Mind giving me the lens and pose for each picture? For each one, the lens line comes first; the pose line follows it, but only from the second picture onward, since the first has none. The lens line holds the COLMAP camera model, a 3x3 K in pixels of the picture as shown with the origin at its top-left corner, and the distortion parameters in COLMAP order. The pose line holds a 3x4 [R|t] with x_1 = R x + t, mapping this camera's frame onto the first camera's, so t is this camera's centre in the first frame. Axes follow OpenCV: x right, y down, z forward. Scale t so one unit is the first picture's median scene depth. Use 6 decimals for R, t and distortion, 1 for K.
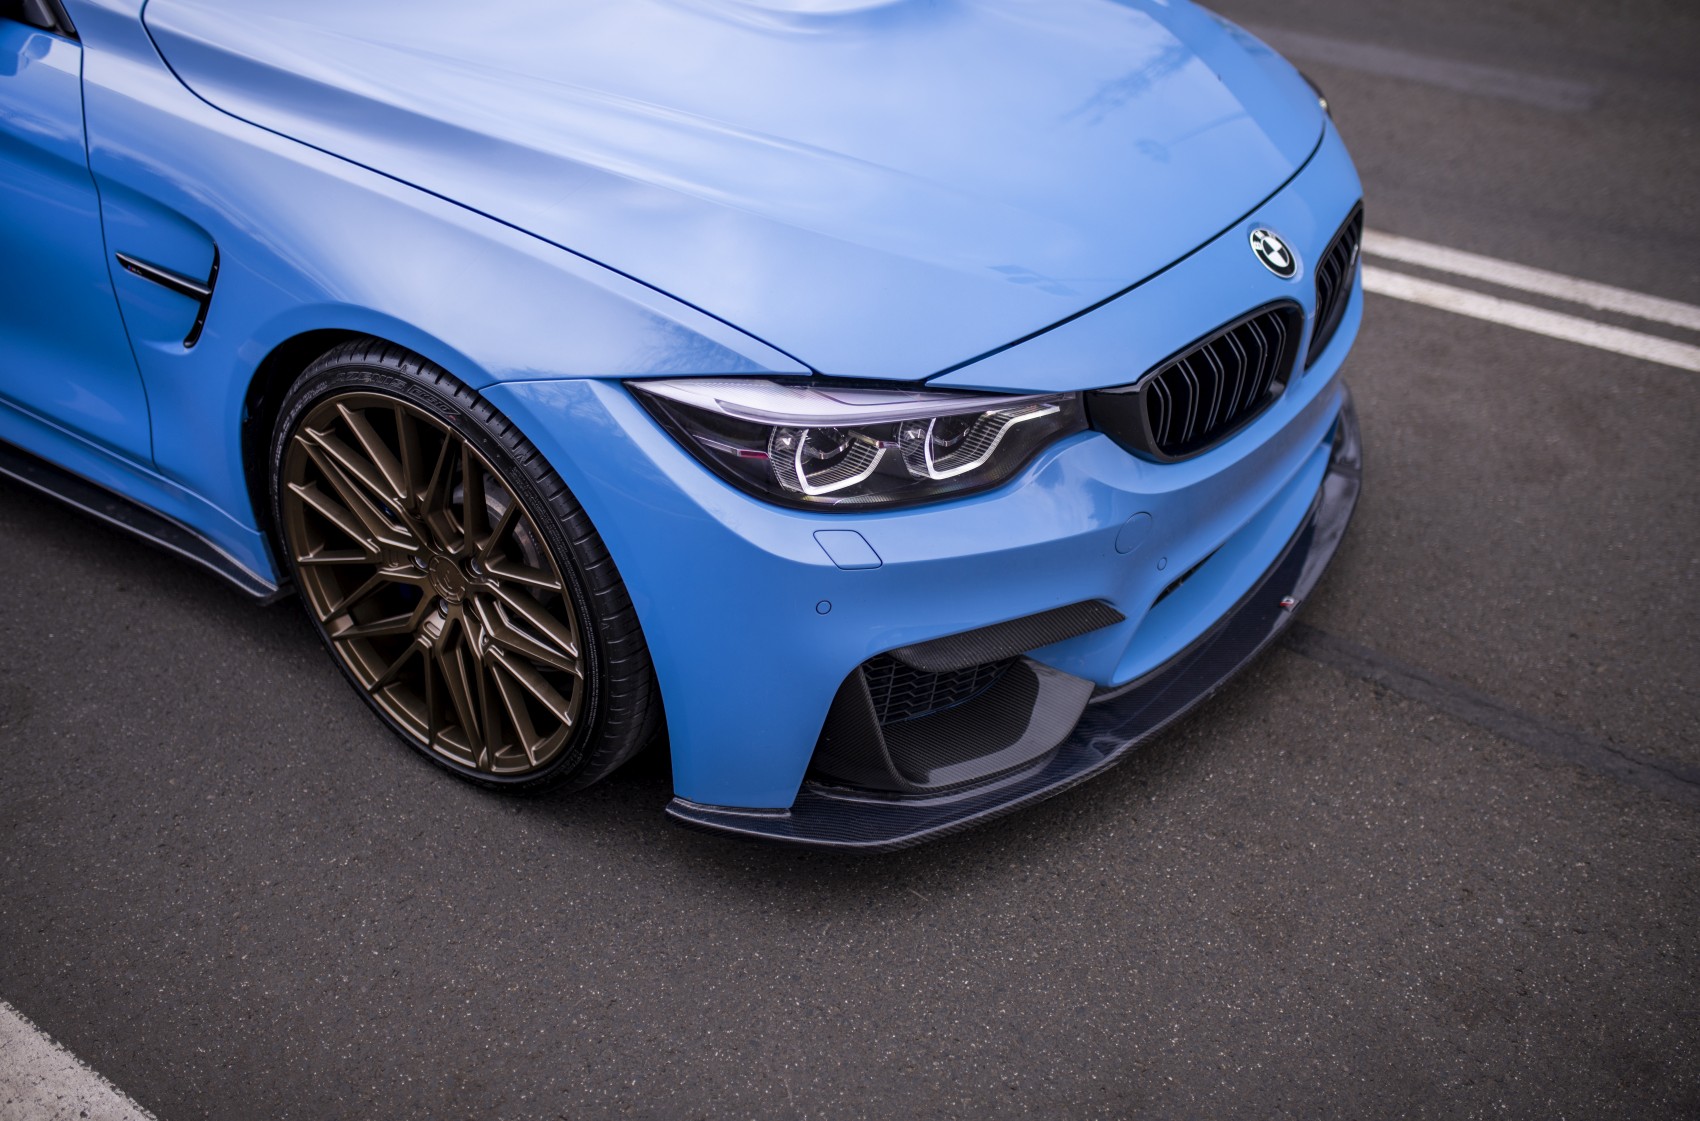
lens RADIAL K [[1653.7, 0, 843.9], [0, 1653.7, 551.8], [0, 0, 1]] dist [-0.076242, 0.106923]
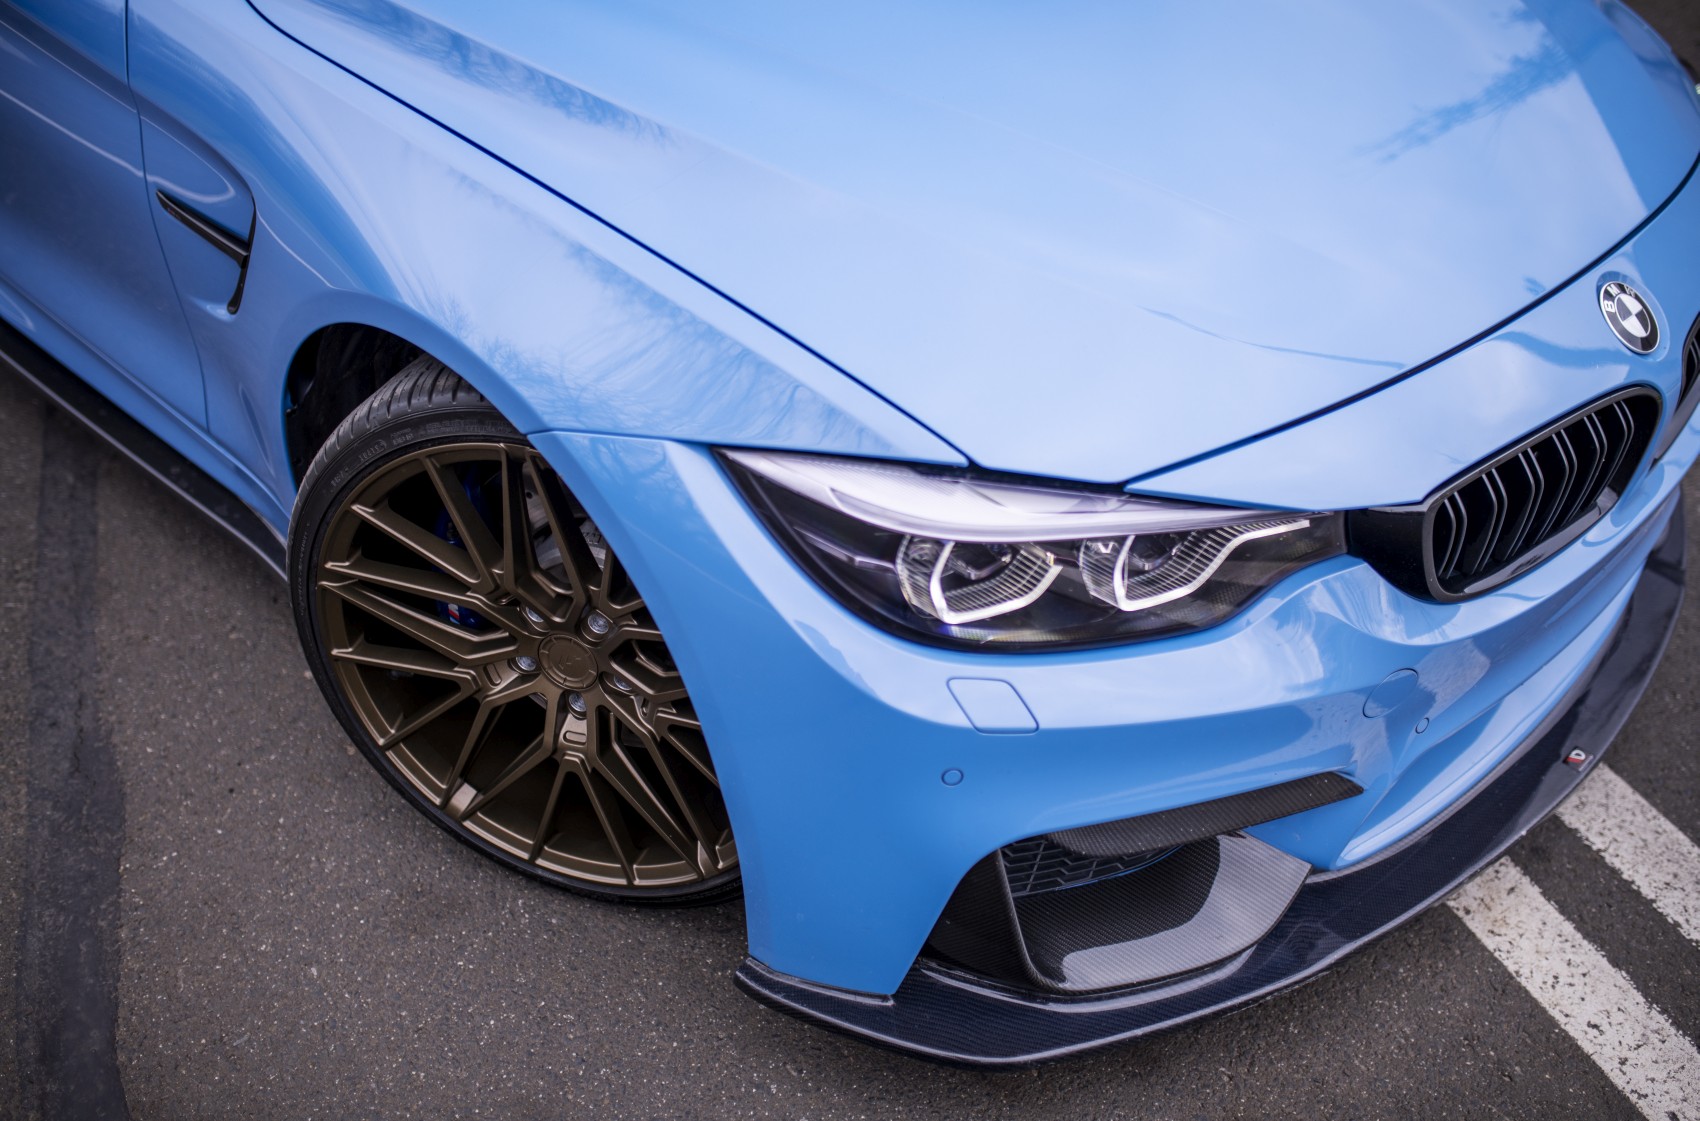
lens RADIAL K [[1653.7, 0, 843.9], [0, 1653.7, 551.8], [0, 0, 1]] dist [-0.076242, 0.106923]
pose [[0.985885, 0.107126, -0.128666, 0.023013], [-0.099344, 0.992897, 0.065466, -0.104683], [0.134766, -0.051760, 0.989525, 0.258986]]
